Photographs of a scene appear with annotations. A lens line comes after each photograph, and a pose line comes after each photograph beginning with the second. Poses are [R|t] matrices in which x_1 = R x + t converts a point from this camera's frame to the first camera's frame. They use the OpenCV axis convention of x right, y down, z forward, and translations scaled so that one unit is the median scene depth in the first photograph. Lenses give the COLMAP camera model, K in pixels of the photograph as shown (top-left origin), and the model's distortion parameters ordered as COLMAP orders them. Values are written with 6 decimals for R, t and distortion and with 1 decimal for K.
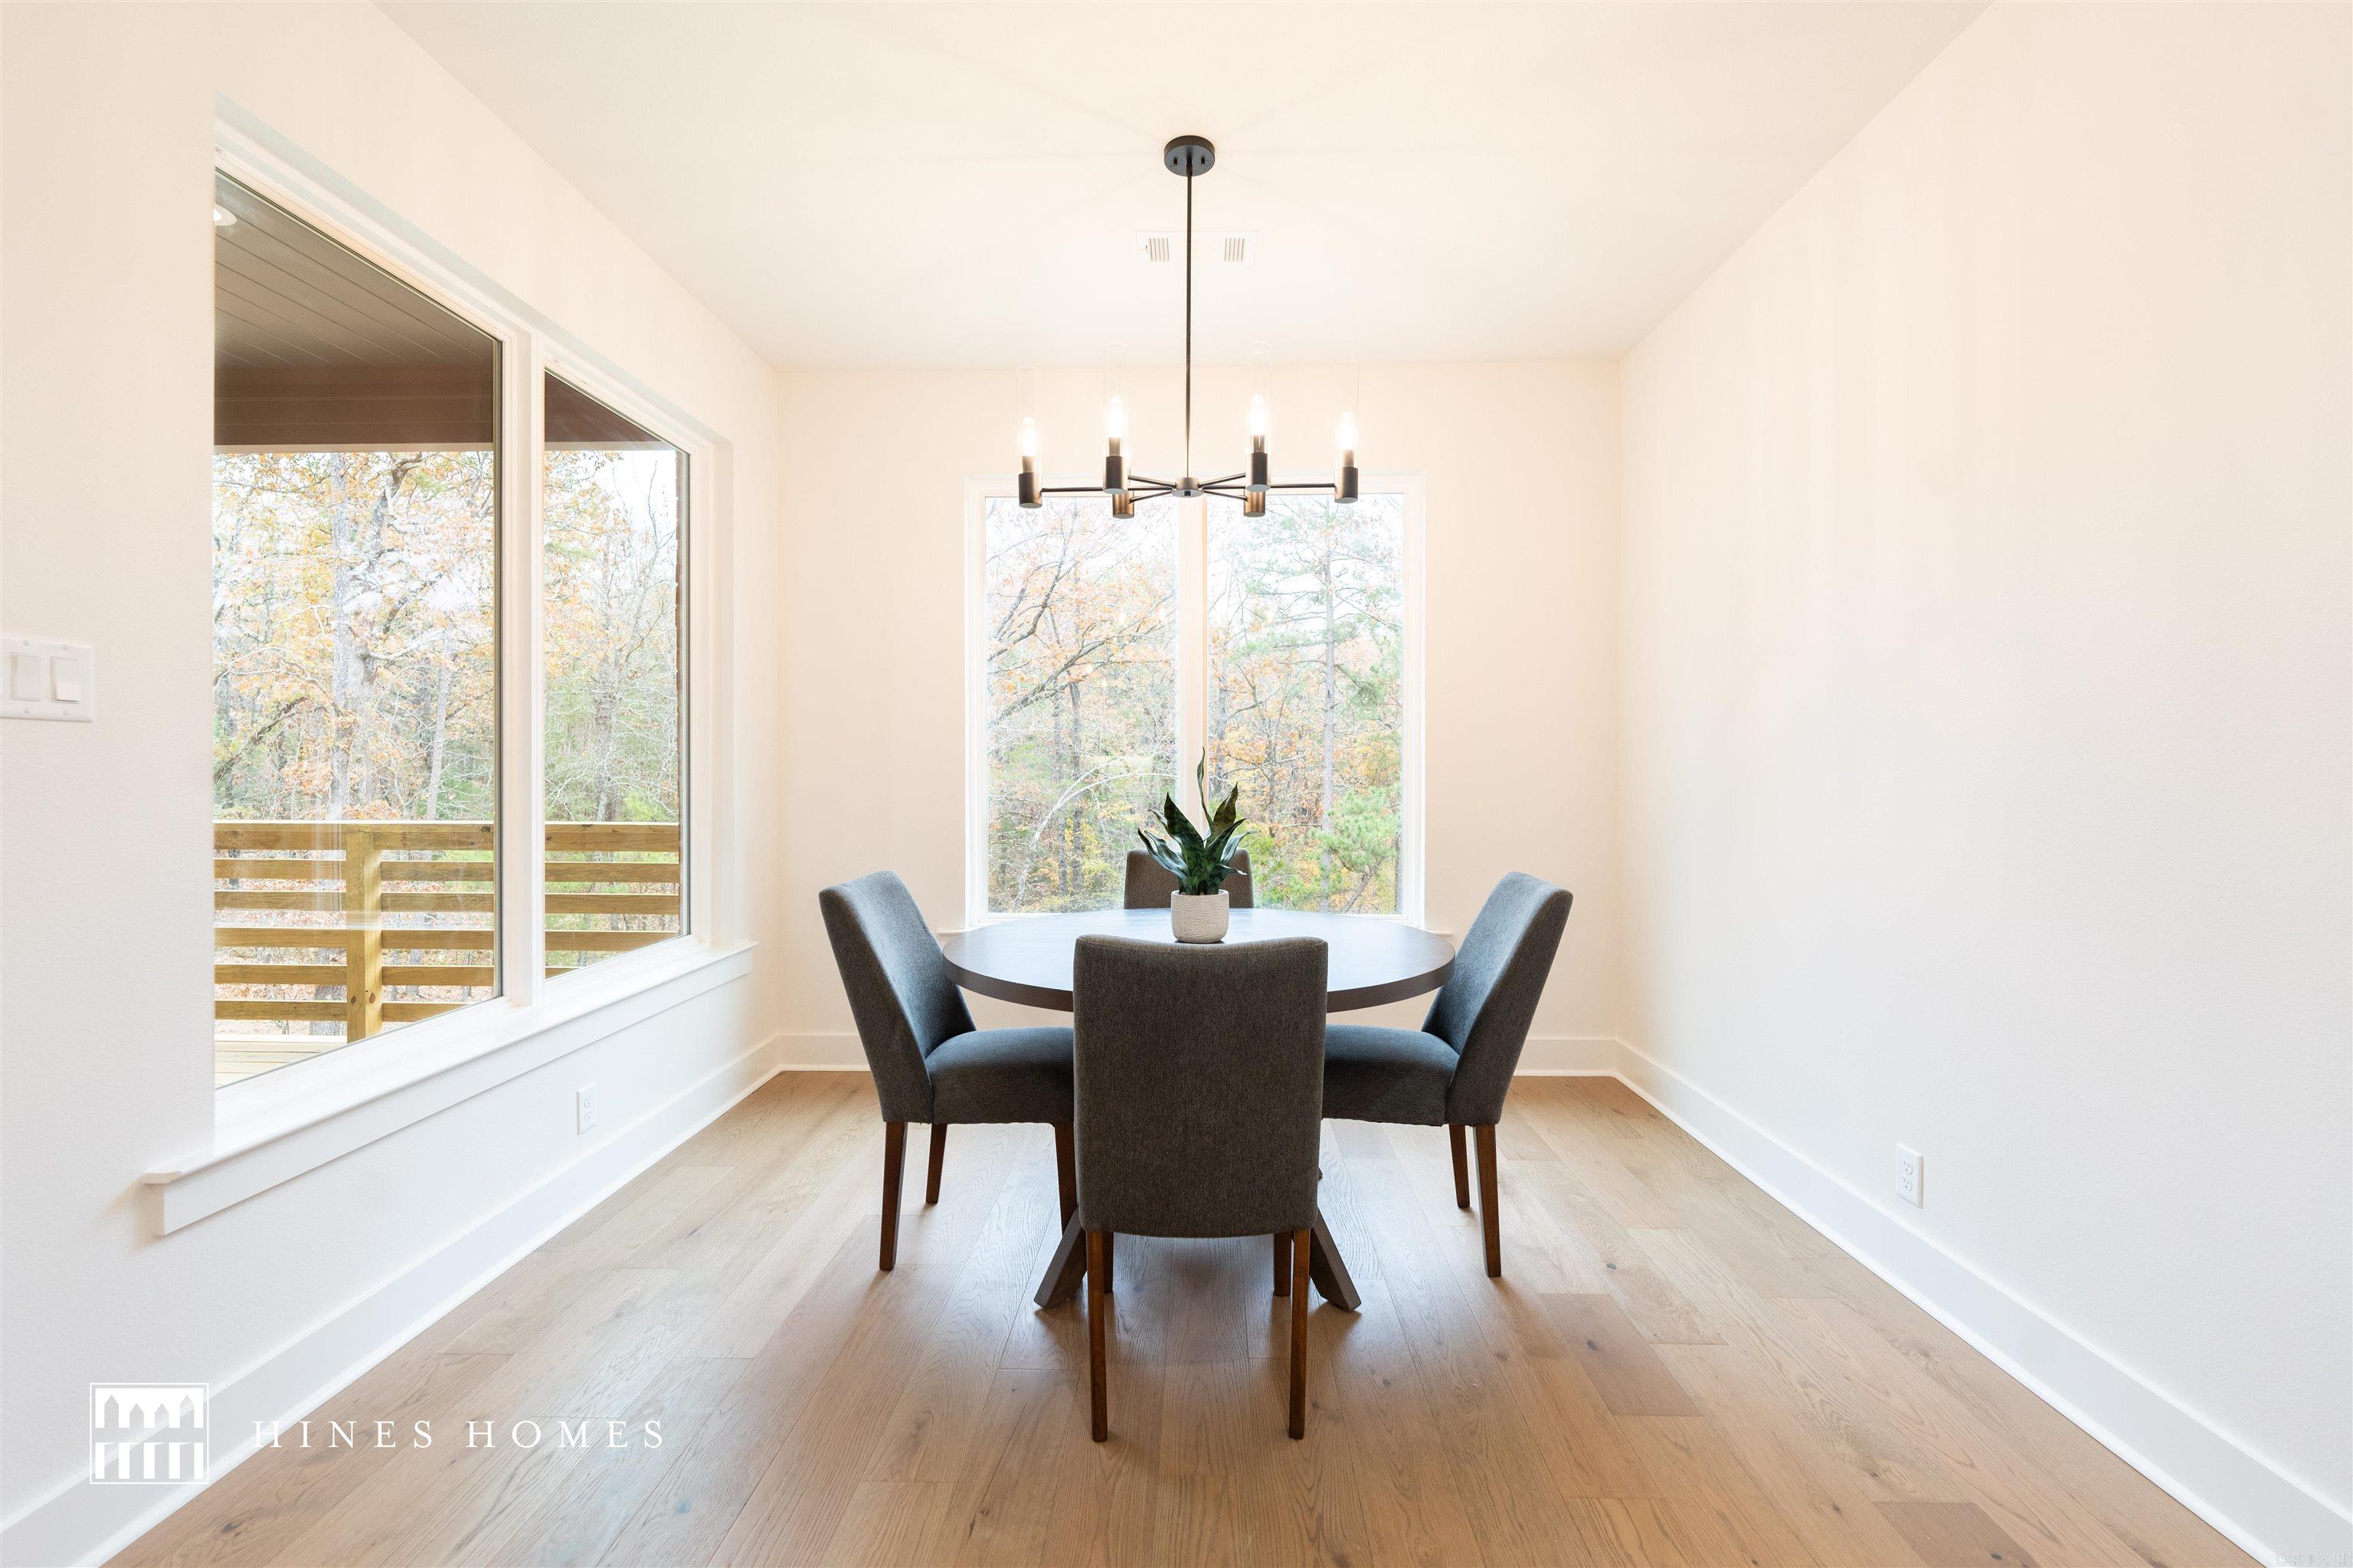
lens RADIAL K [[950.8, 0, 1179.0], [0, 950.8, 774.2], [0, 0, 1]] dist [-0.000910, -0.000031]
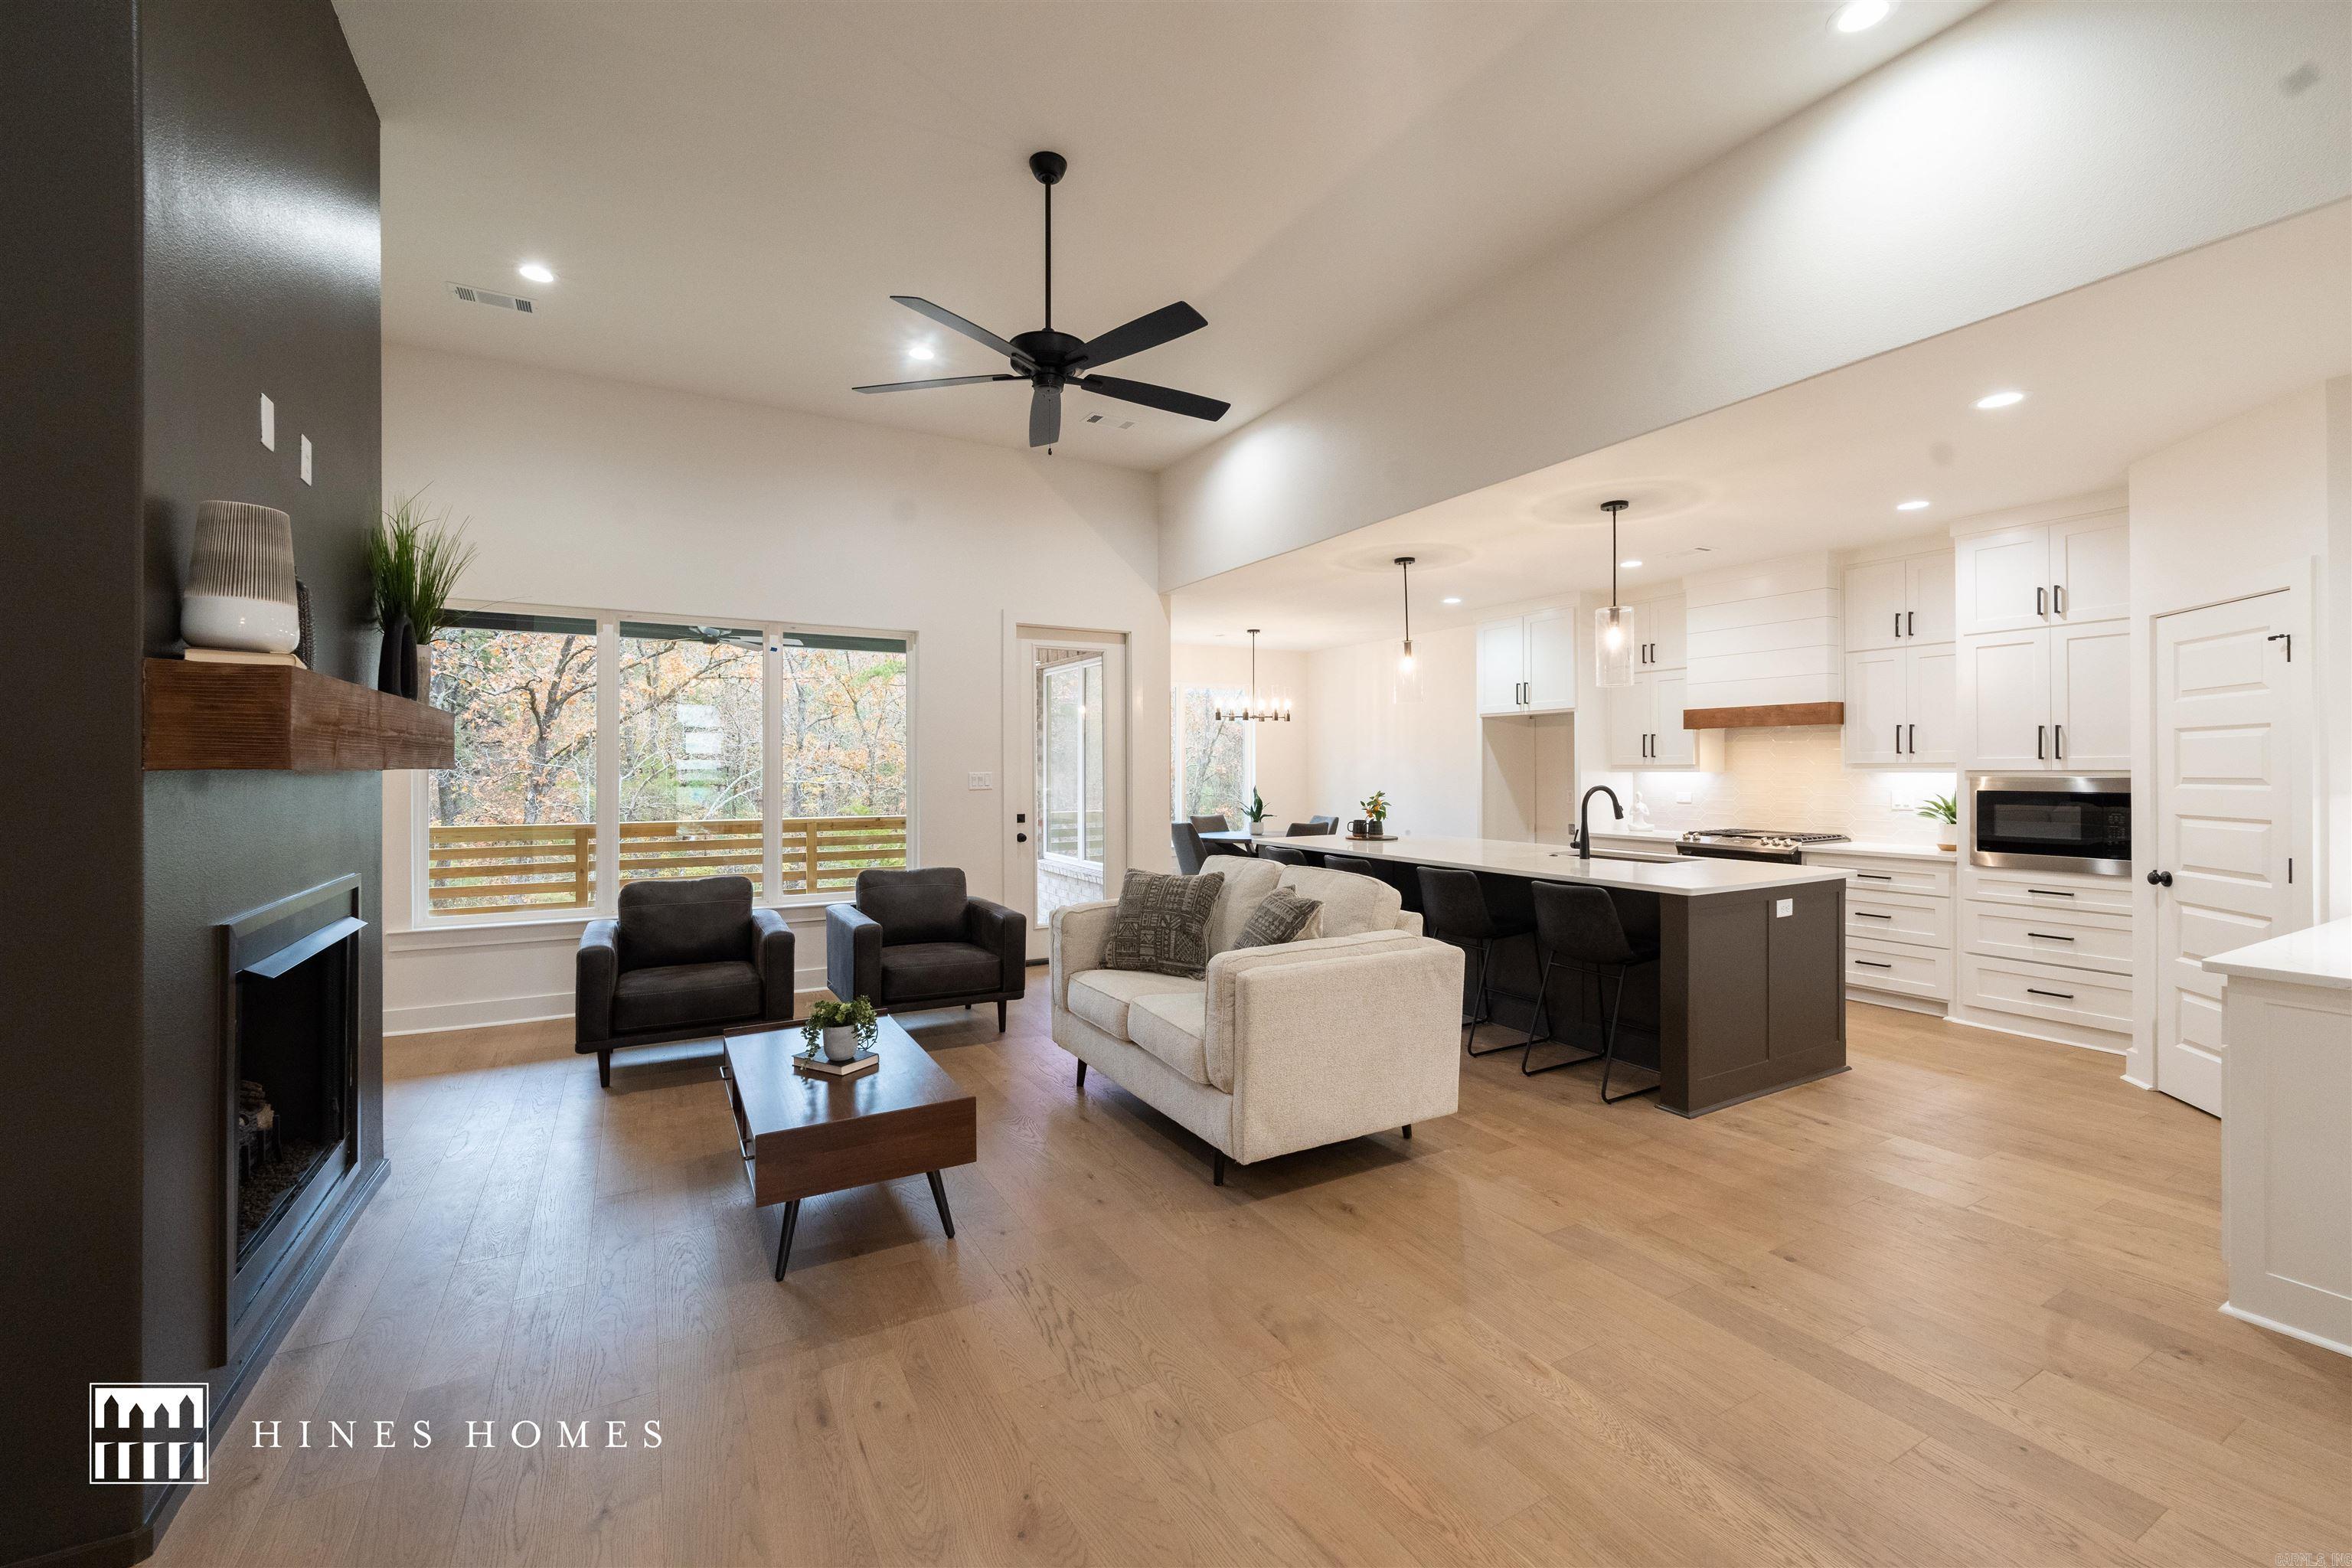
lens RADIAL K [[950.4, 0, 1178.5], [0, 950.4, 774.3], [0, 0, 1]] dist [-0.000910, -0.000031]
pose [[0.859485, -0.007516, 0.511106, -1.221583], [0.007536, 0.999970, 0.002032, -0.043338], [-0.511106, 0.002105, 0.859515, -1.183801]]
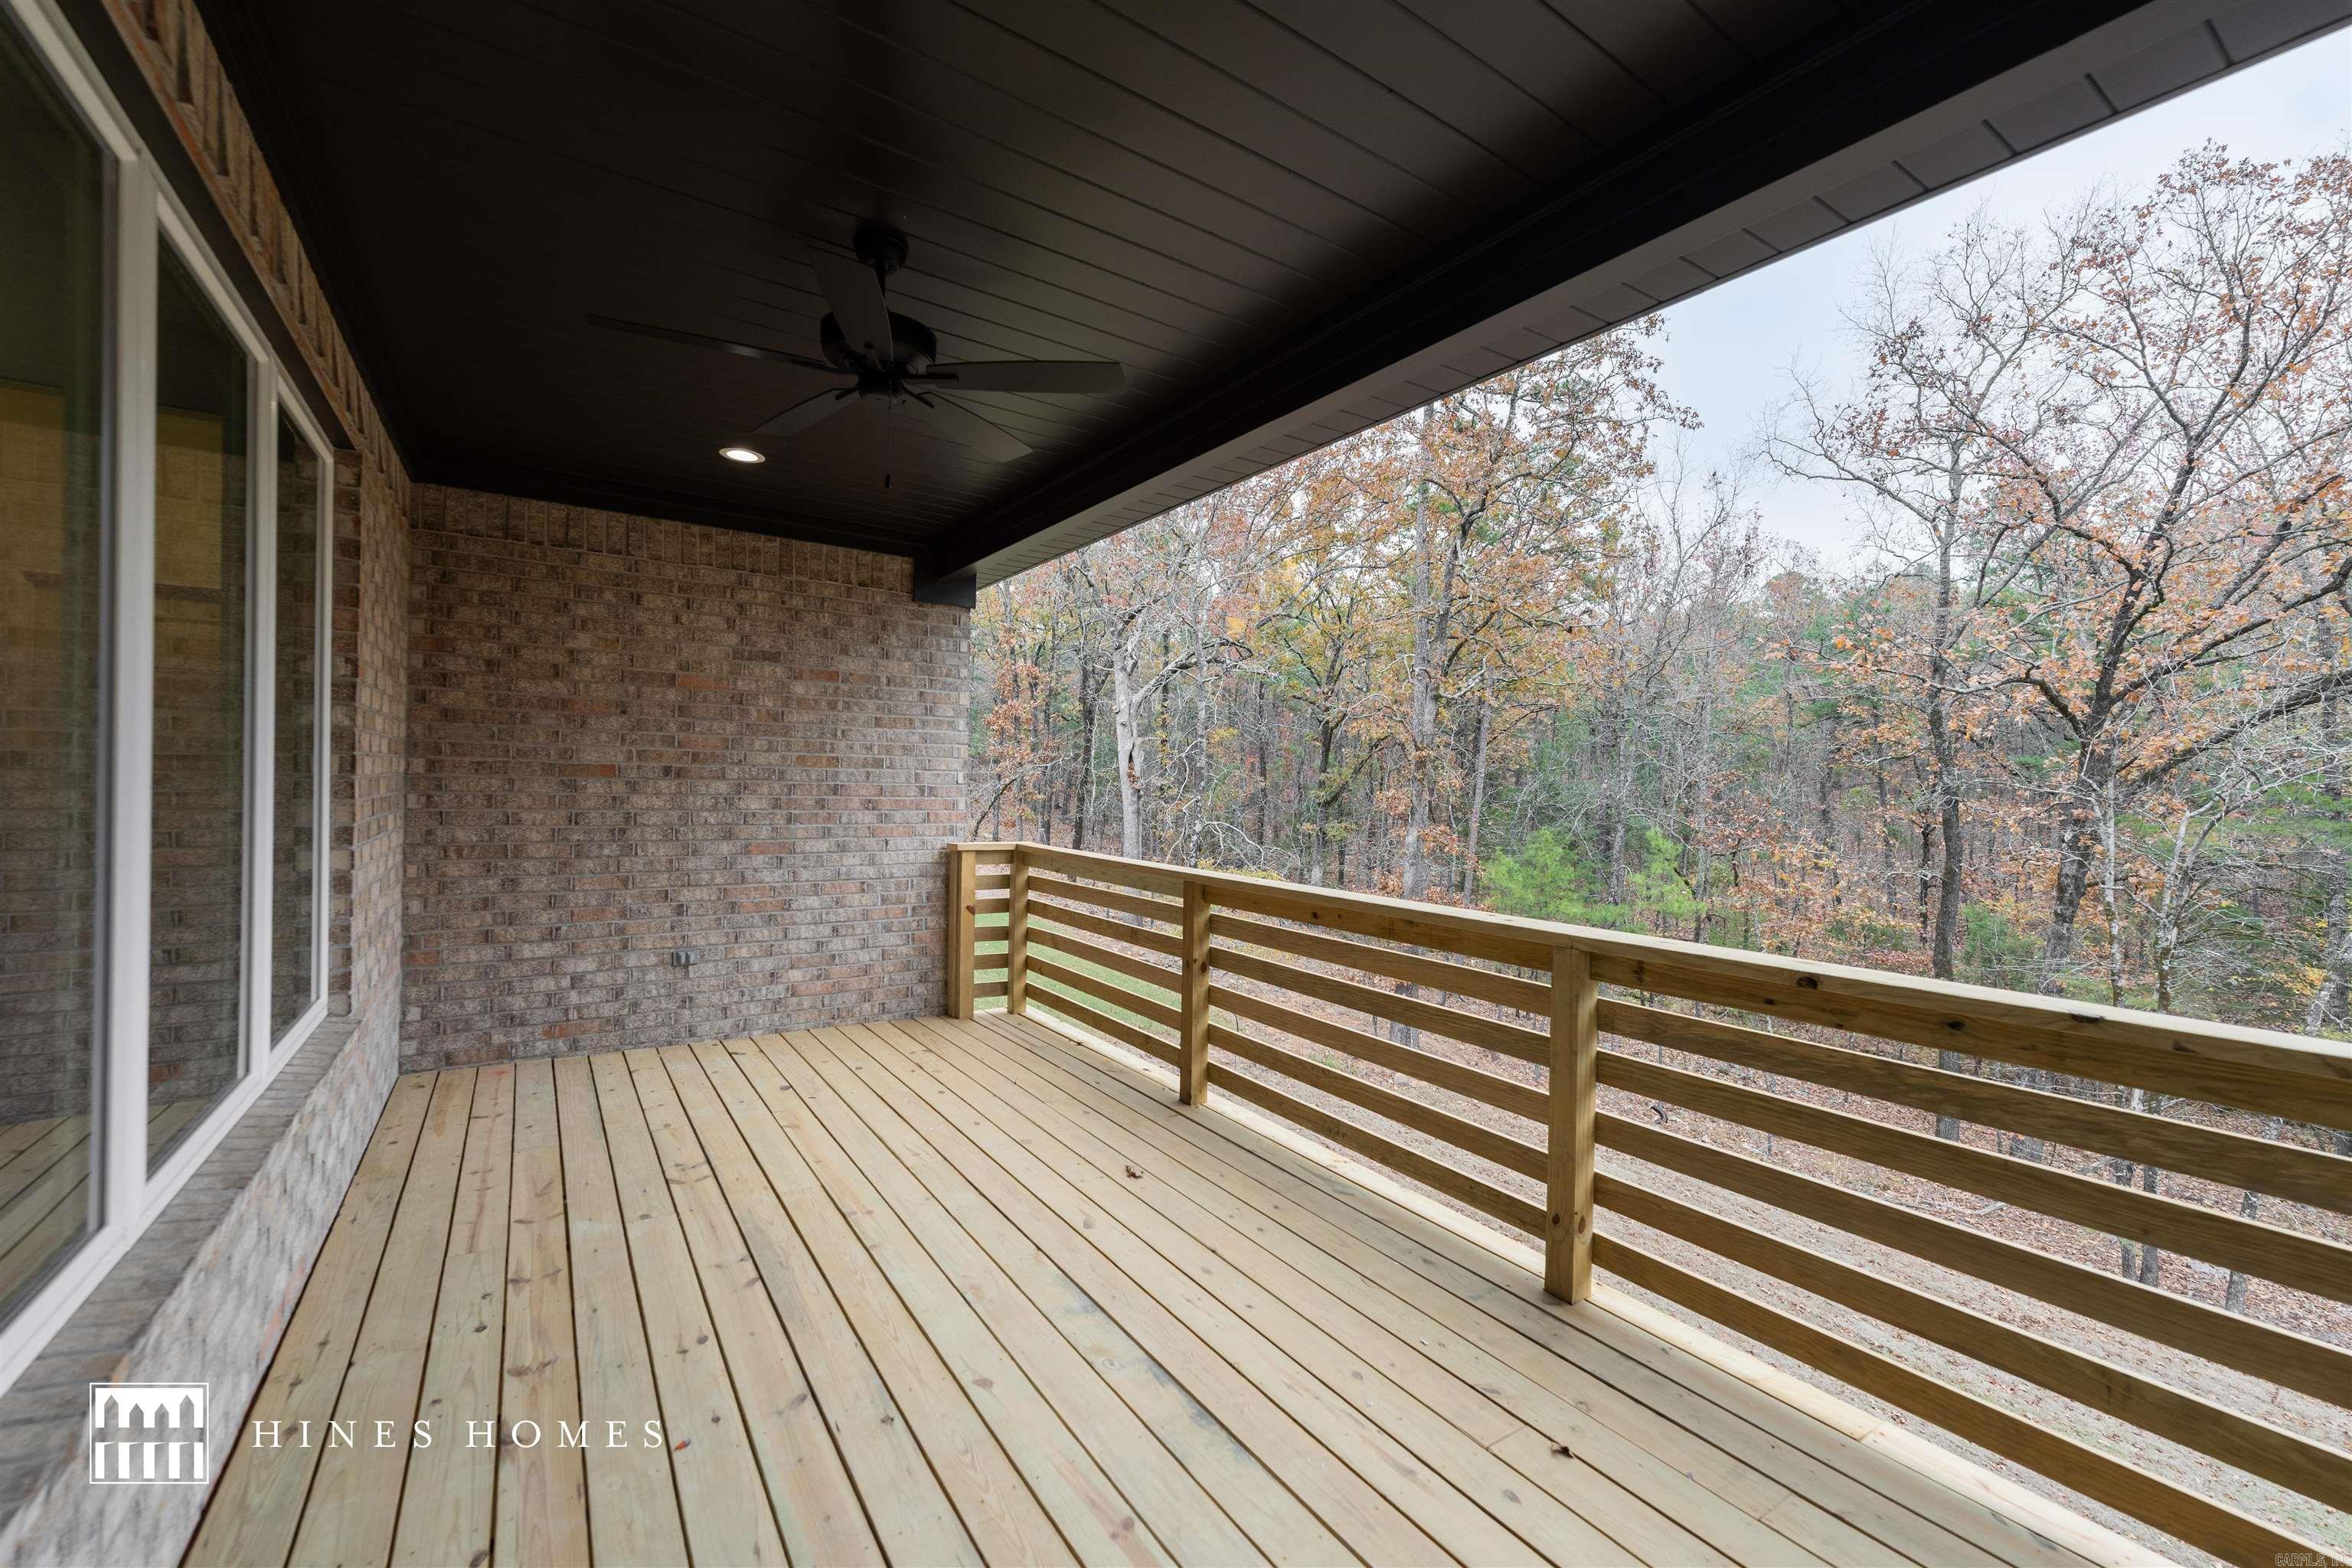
lens RADIAL K [[950.4, 0, 1178.5], [0, 950.4, 774.3], [0, 0, 1]] dist [-0.000910, -0.000031]
pose [[0.581478, 0.000901, -0.813562, -0.507885], [-0.023404, 0.999604, -0.015621, -0.034287], [0.813225, 0.028124, 0.581269, 0.433798]]
